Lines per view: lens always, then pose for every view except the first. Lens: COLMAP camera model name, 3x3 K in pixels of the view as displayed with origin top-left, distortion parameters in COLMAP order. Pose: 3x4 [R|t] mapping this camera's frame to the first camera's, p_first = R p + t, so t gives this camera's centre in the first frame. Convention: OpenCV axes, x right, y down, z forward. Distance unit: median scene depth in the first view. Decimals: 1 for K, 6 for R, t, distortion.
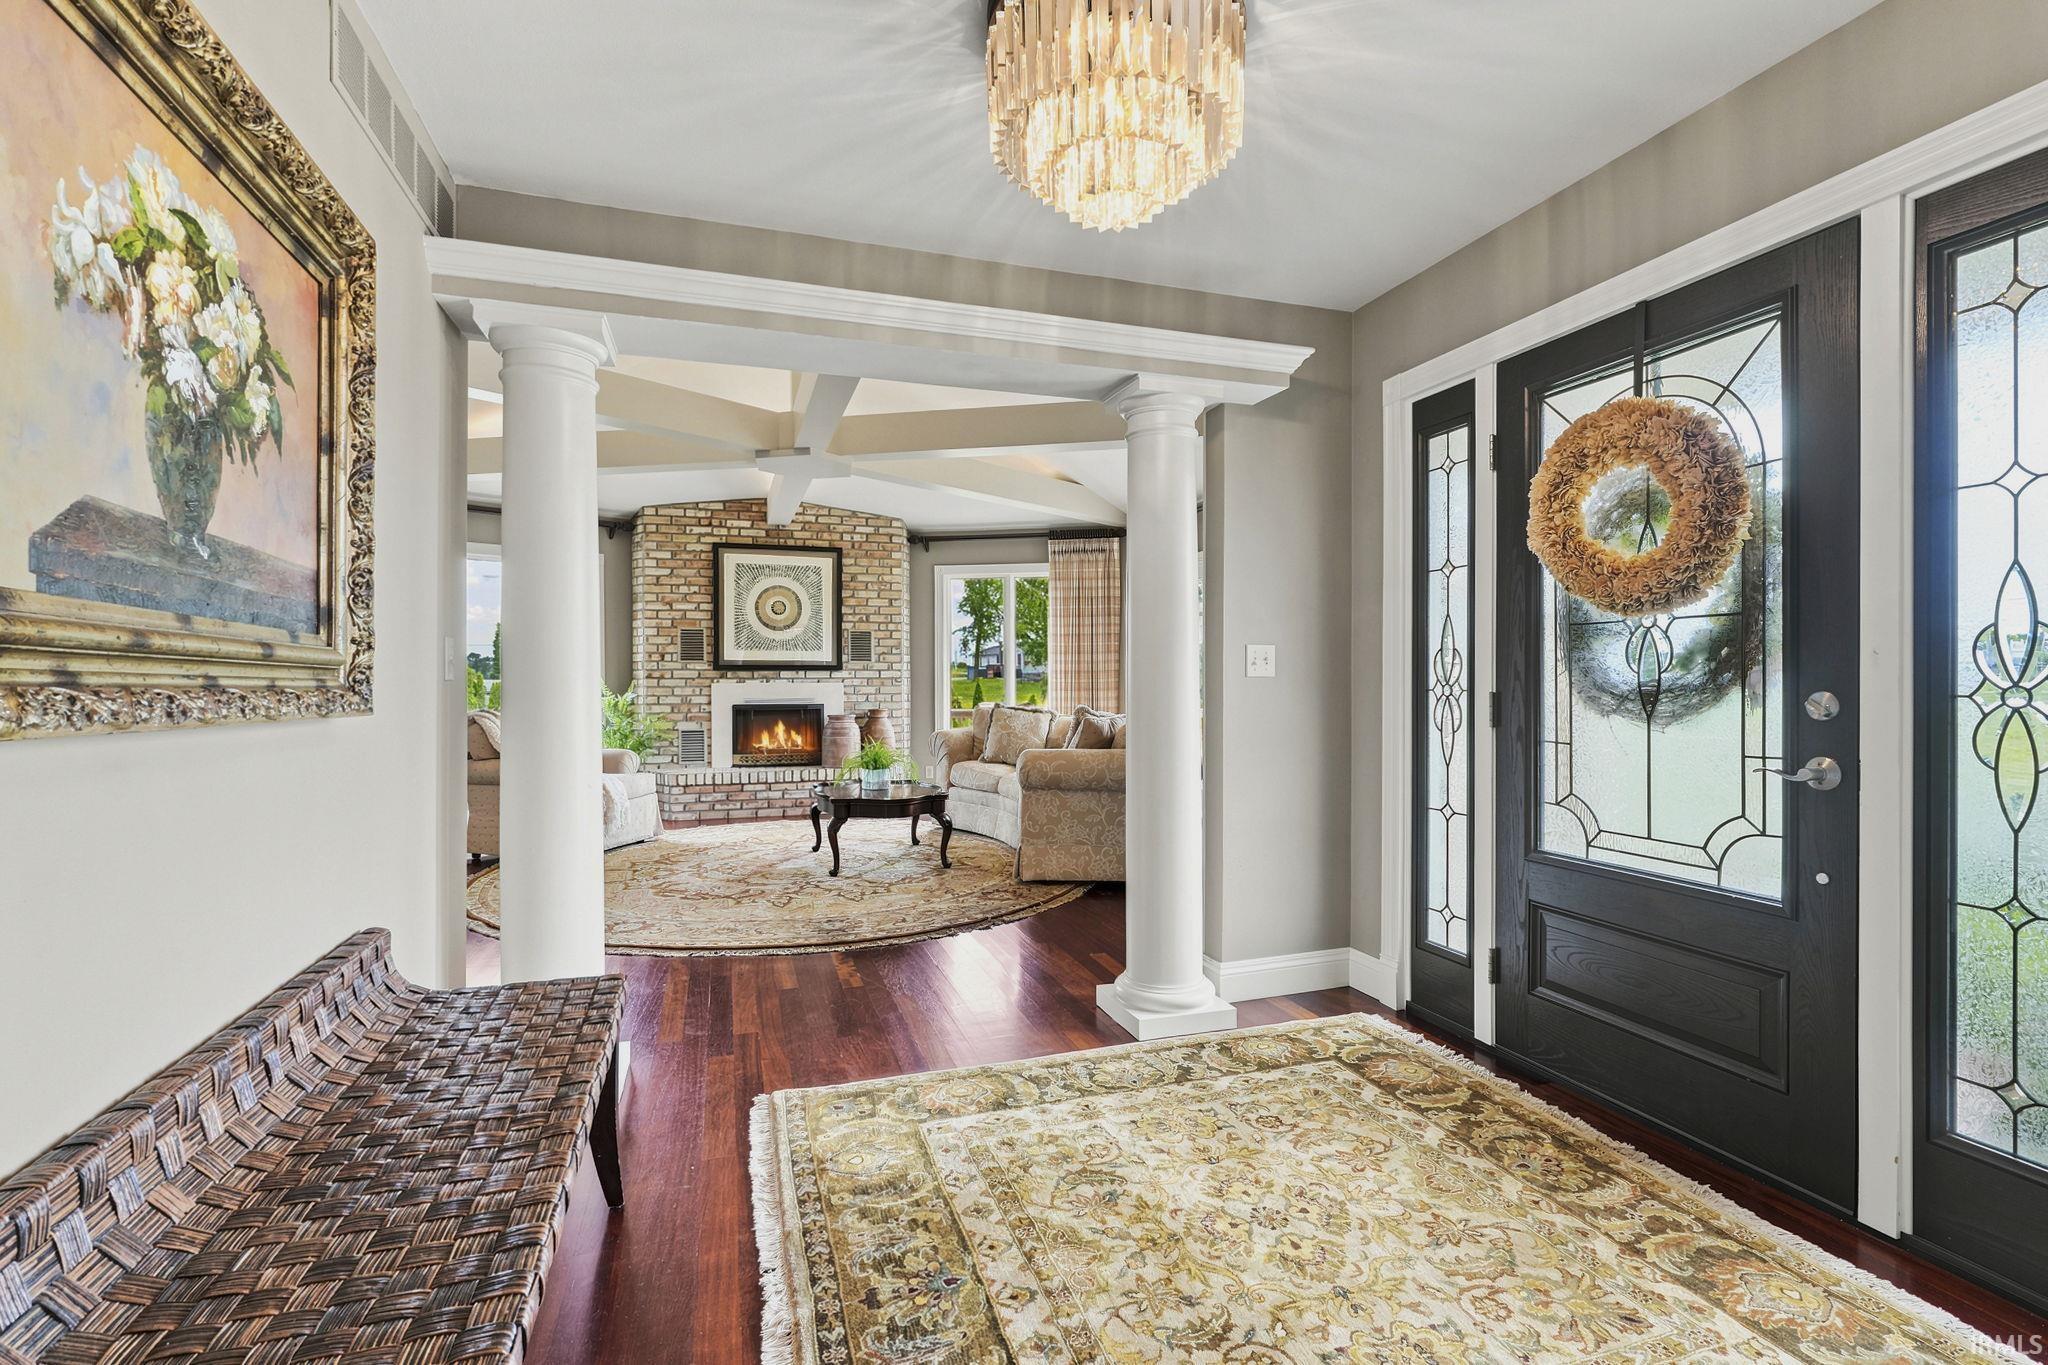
lens RADIAL K [[946.3, 0, 1025.9], [0, 946.3, 686.7], [0, 0, 1]] dist [-0.013996, -0.000658]
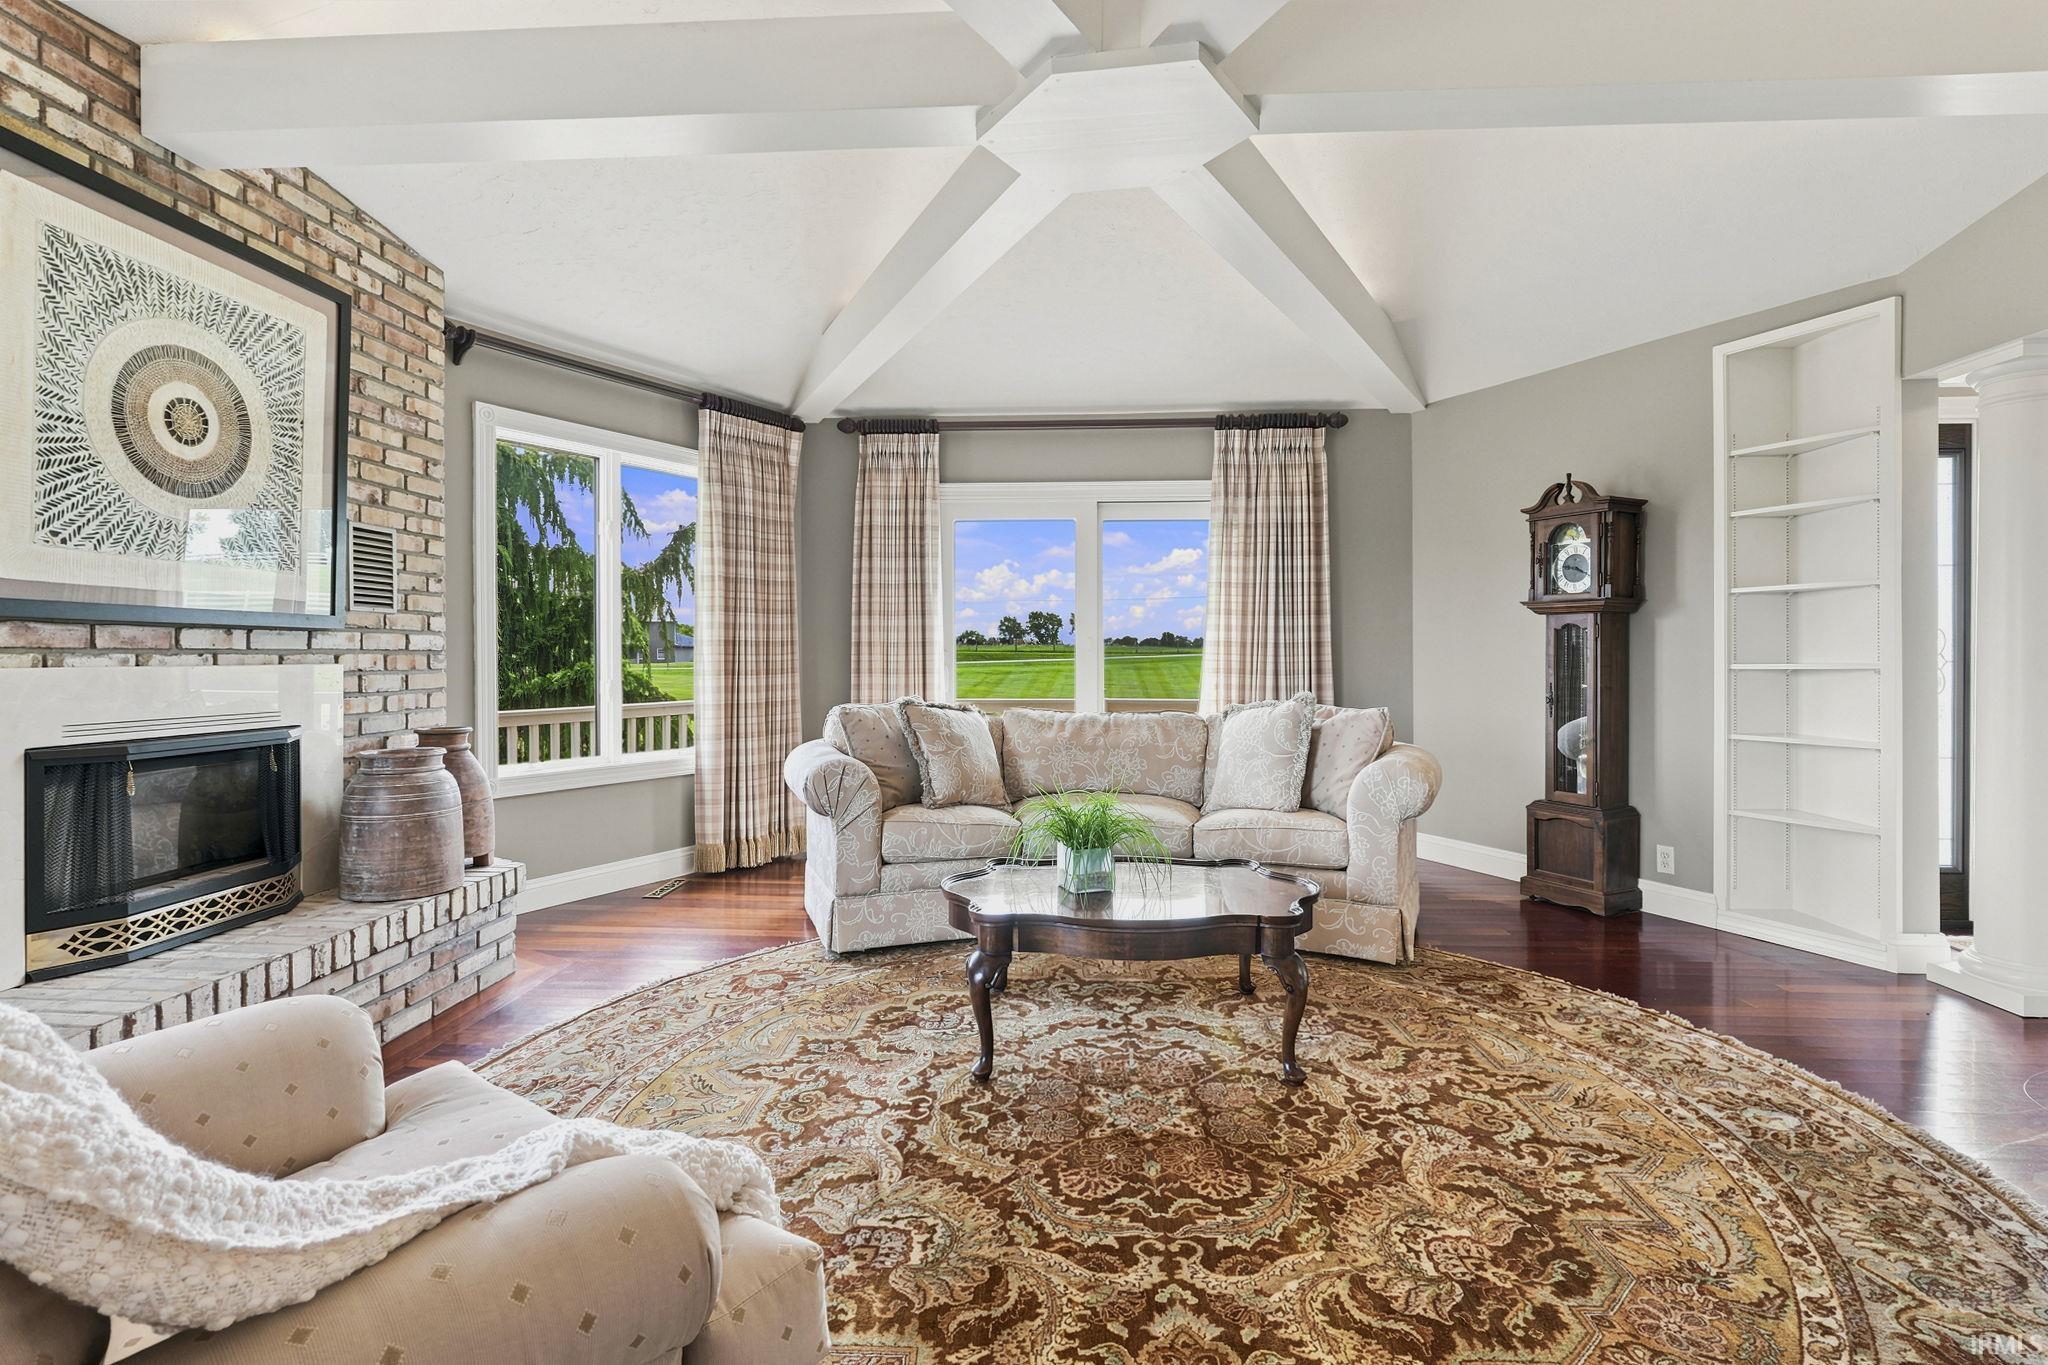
lens RADIAL K [[946.3, 0, 1029.6], [0, 946.3, 669.5], [0, 0, 1]] dist [-0.013996, -0.000658]
pose [[0.363173, -0.012449, 0.931639, -0.455394], [0.007397, 0.999918, 0.010477, -0.004025], [-0.931692, 0.003087, 0.363235, 0.646915]]
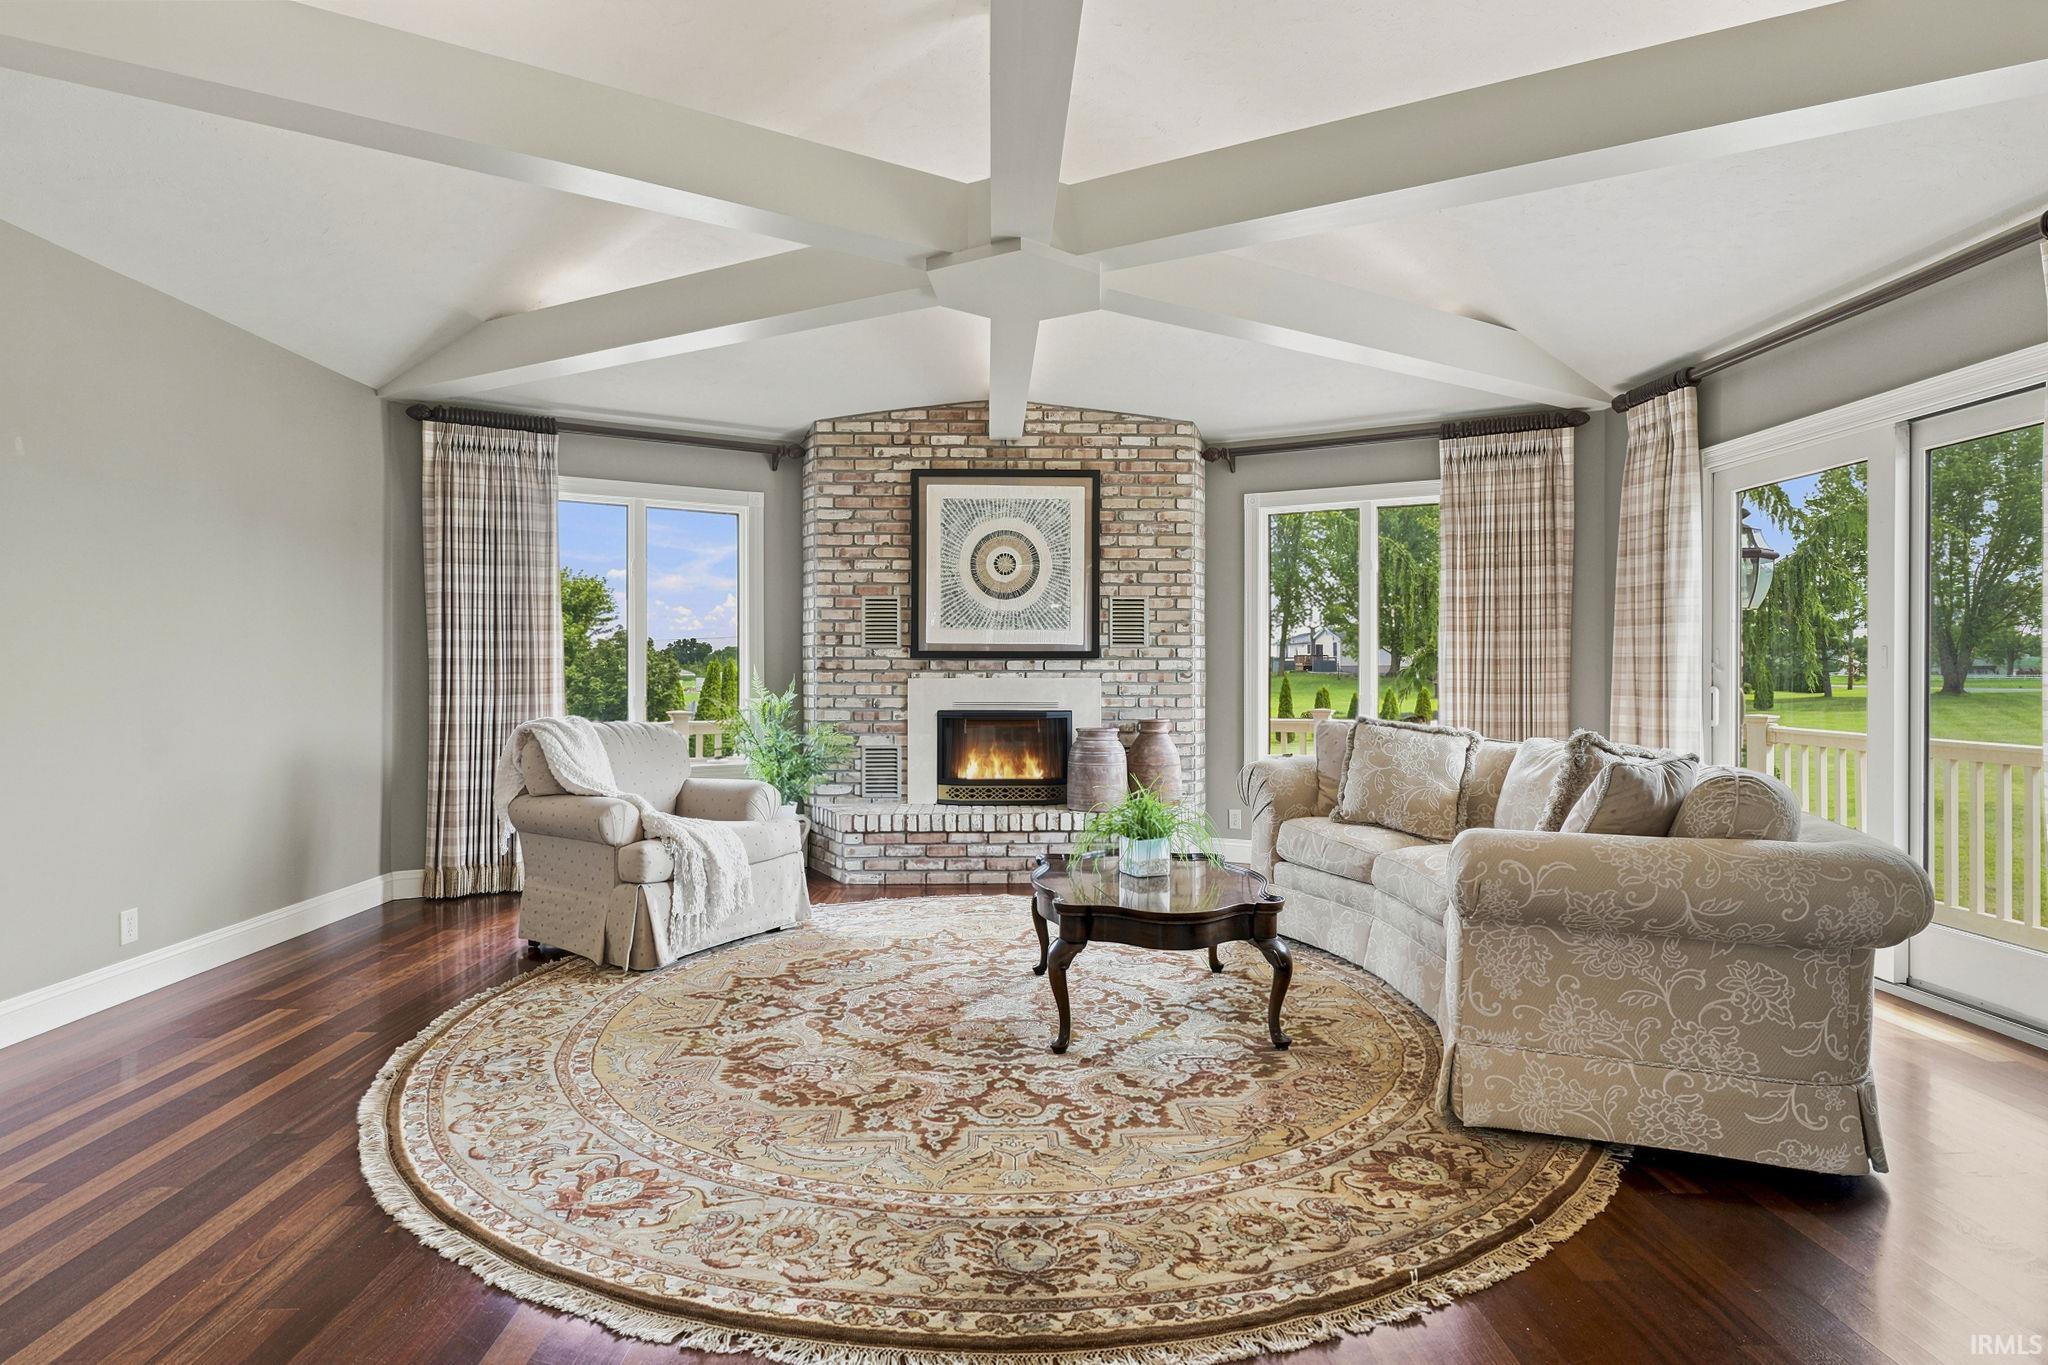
lens RADIAL K [[1076.9, 0, 1017.3], [0, 1076.9, 672.5], [0, 0, 1]] dist [0.000207, -0.000146]
pose [[0.957948, 0.002484, -0.286932, -0.038155], [-0.004765, 0.999962, -0.007252, -0.002457], [0.286903, 0.008314, 0.957924, 0.288314]]
